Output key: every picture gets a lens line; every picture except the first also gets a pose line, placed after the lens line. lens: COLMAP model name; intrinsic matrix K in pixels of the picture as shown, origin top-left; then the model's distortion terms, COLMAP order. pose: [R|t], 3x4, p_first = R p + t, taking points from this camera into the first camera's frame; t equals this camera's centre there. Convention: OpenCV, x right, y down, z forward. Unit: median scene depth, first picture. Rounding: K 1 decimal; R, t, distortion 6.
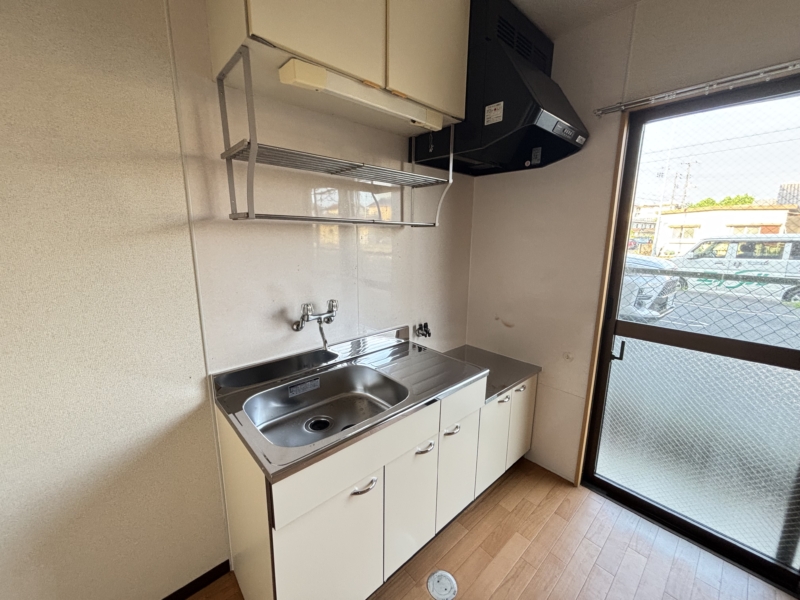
lens RADIAL K [[325.0, 0, 401.4], [0, 325.0, 298.4], [0, 0, 1]] dist [0.007992, 0.000090]
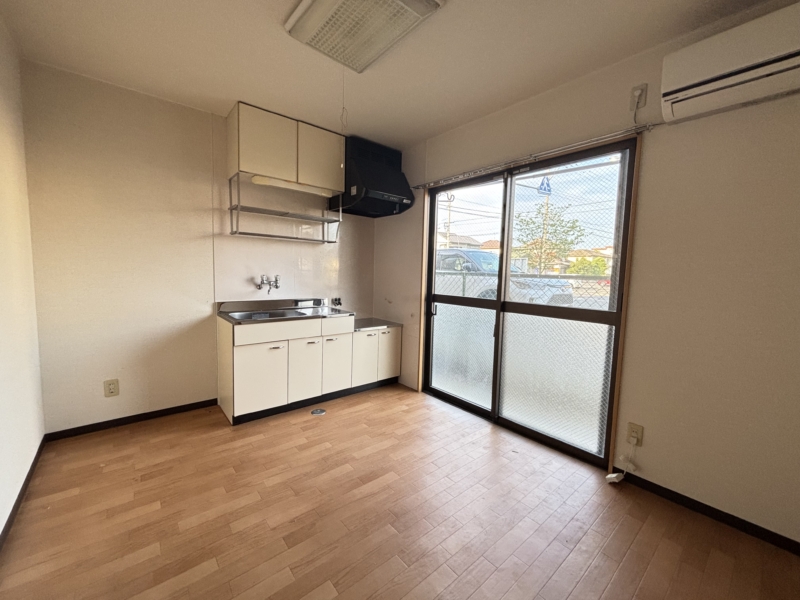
lens RADIAL K [[325.0, 0, 402.5], [0, 325.0, 298.7], [0, 0, 1]] dist [0.007992, 0.000090]
pose [[0.999042, 0.019160, -0.039332, 0.690188], [-0.023541, 0.993186, -0.114134, 0.385269], [0.036877, 0.114951, 0.992686, -1.041291]]
